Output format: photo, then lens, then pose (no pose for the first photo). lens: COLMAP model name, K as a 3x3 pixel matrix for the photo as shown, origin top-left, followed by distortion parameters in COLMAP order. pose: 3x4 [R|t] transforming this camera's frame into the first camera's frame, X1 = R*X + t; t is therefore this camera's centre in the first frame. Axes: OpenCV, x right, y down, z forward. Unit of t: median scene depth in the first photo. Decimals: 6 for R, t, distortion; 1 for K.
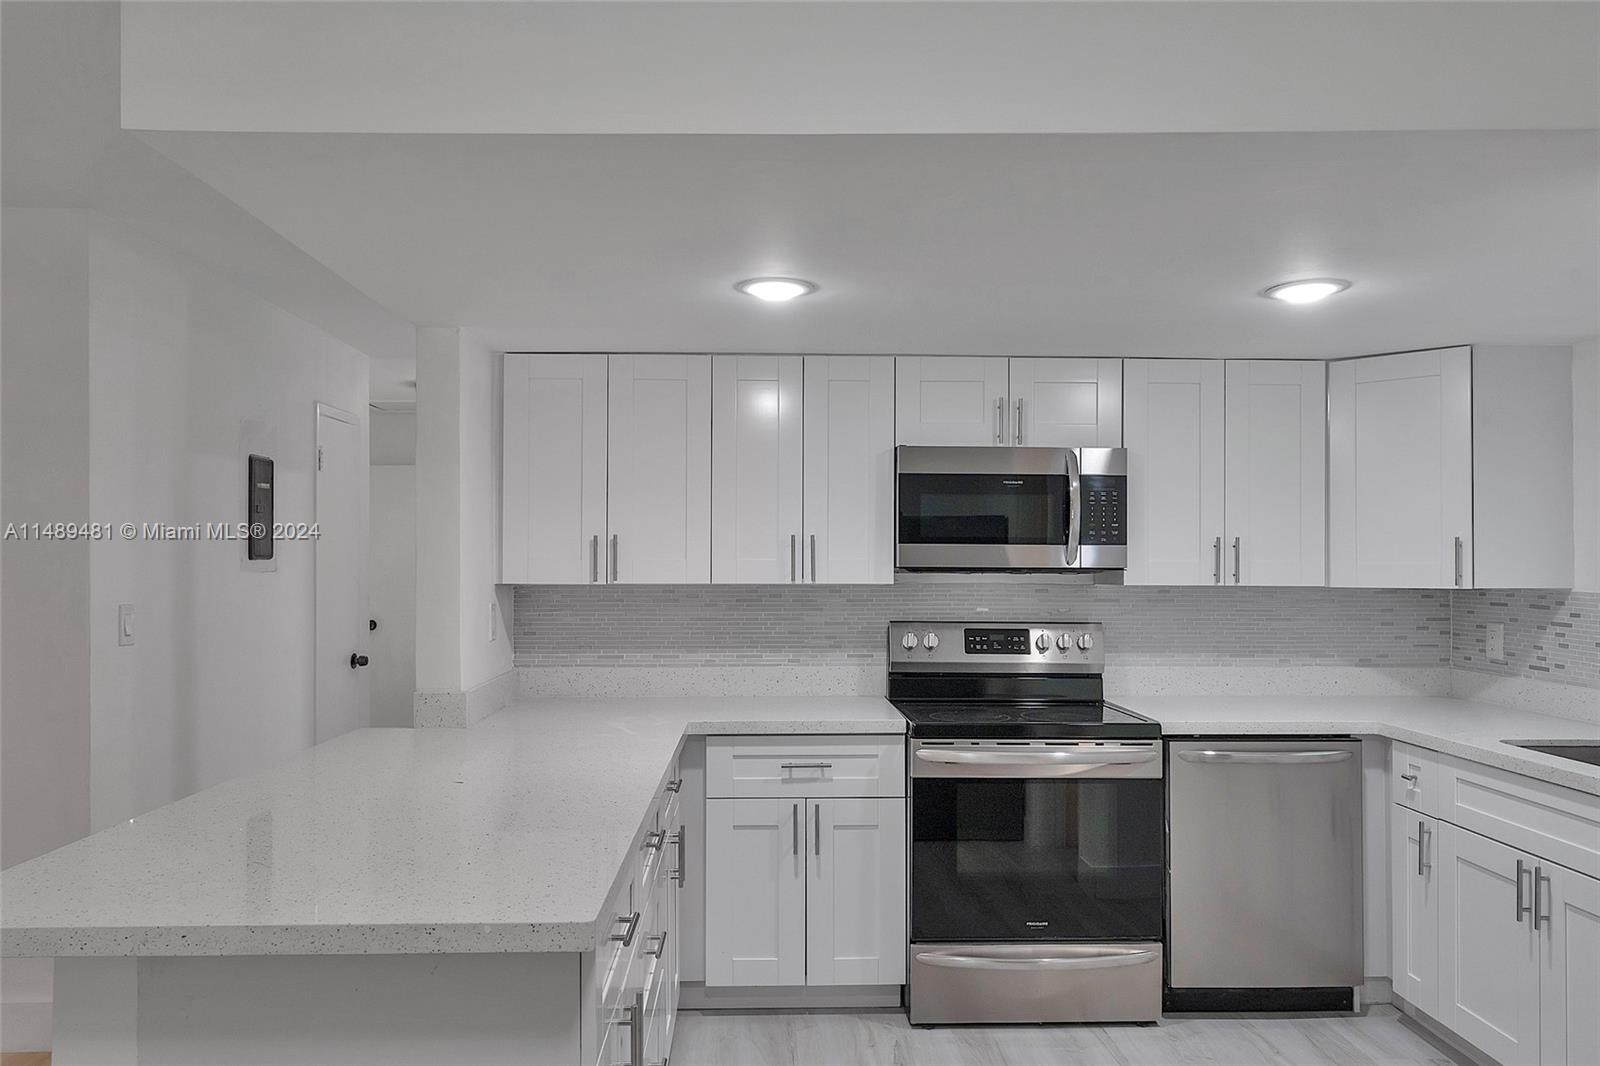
lens RADIAL K [[1141.0, 0, 795.2], [0, 1141.0, 562.2], [0, 0, 1]] dist [0.008298, 0.001073]
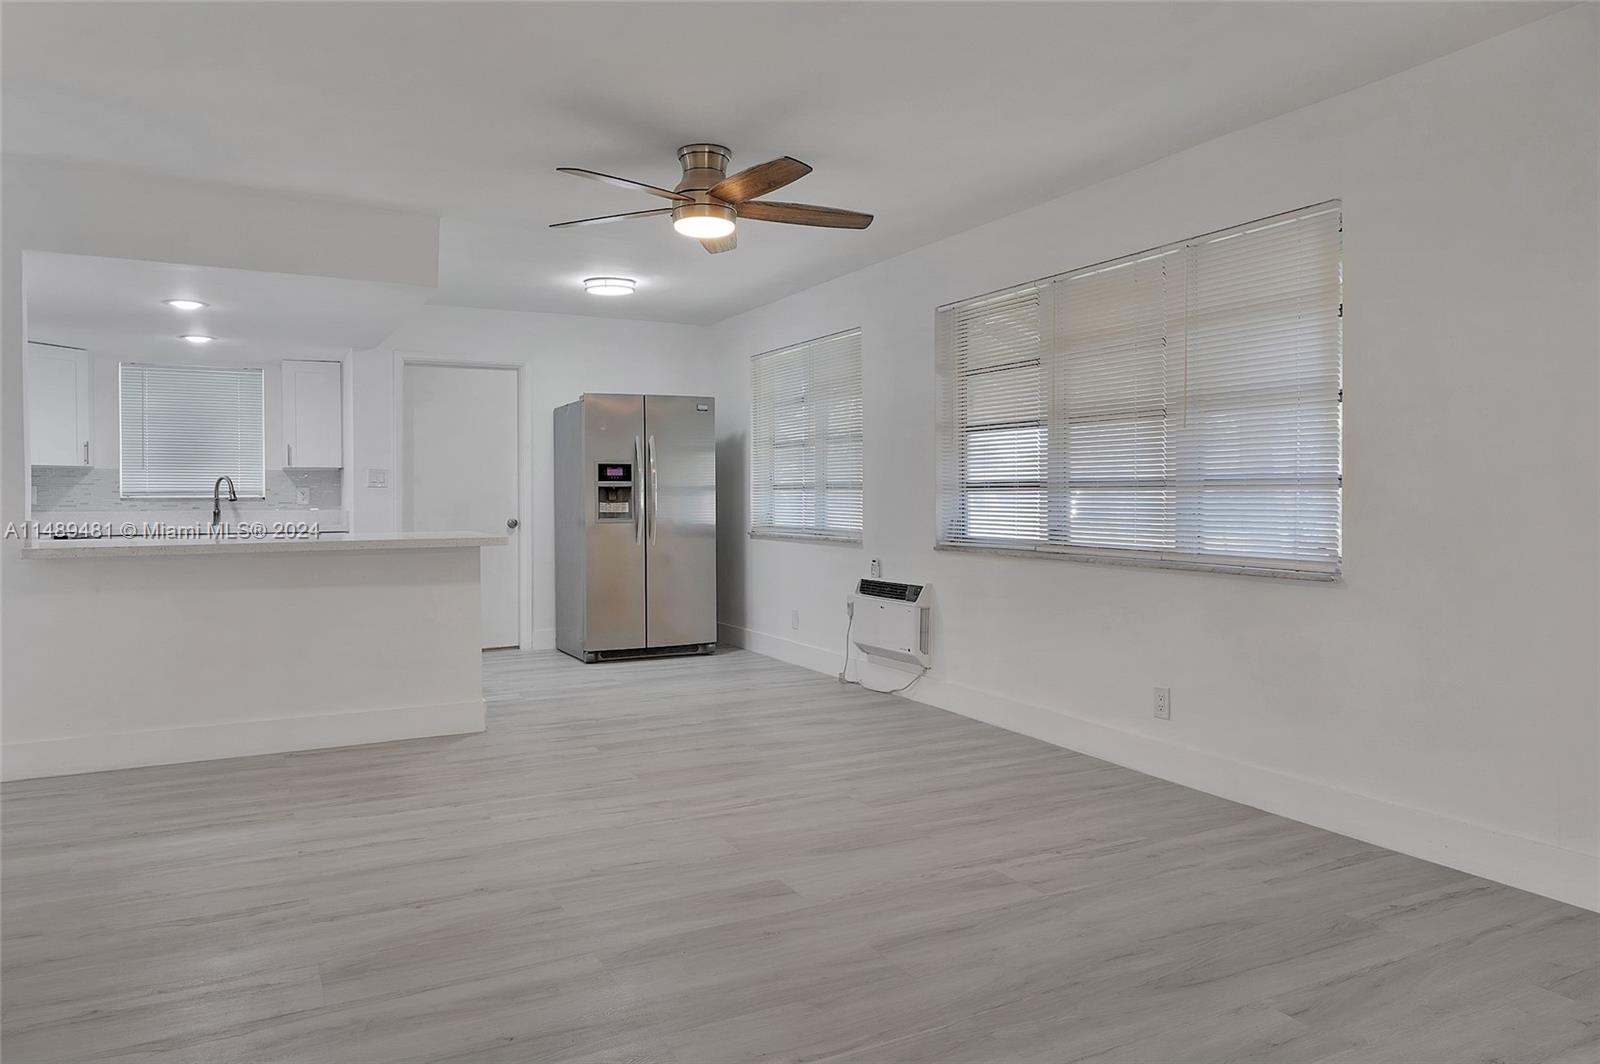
lens RADIAL K [[1071.8, 0, 793.9], [0, 1071.8, 504.0], [0, 0, 1]] dist [0.001237, 0.001620]
pose [[-0.431779, -0.006162, 0.901958, -1.656088], [0.001687, 0.999969, 0.007639, 0.075394], [-0.901978, 0.004820, -0.431756, 0.642132]]
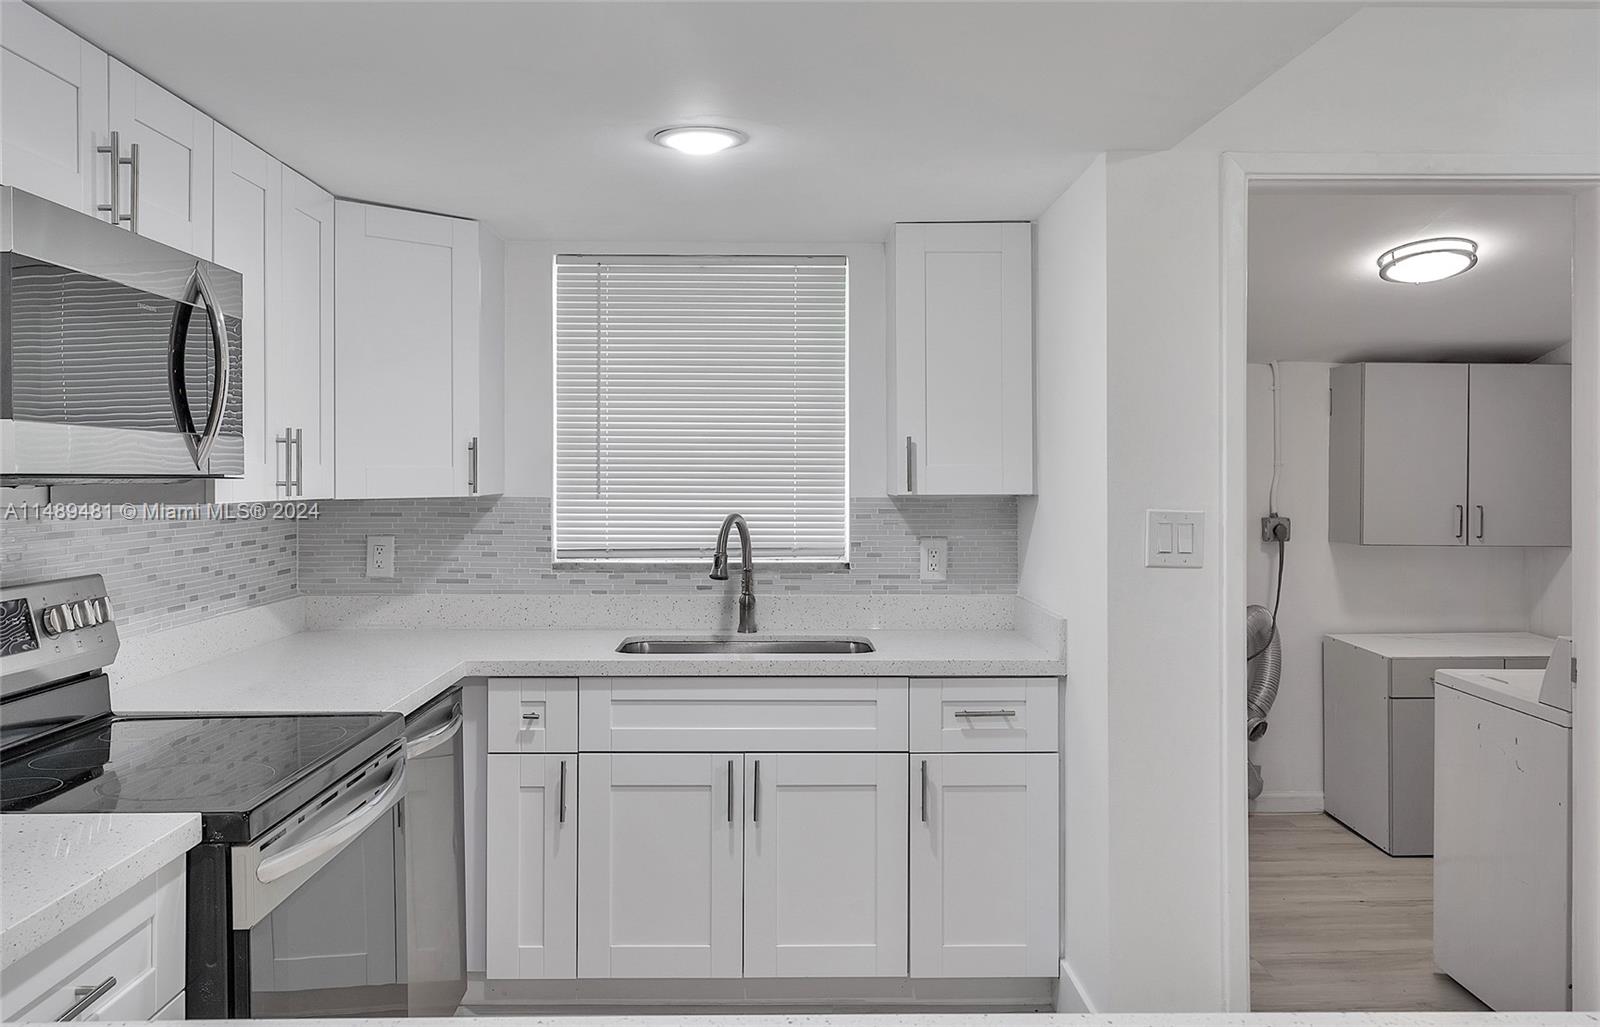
lens RADIAL K [[1273.8, 0, 797.6], [0, 1273.8, 472.2], [0, 0, 1]] dist [-0.001076, -0.001966]
pose [[0.016091, -0.001695, 0.999869, -0.369941], [-0.002498, 0.999995, 0.001735, 0.001896], [-0.999867, -0.002525, 0.016086, 0.694793]]
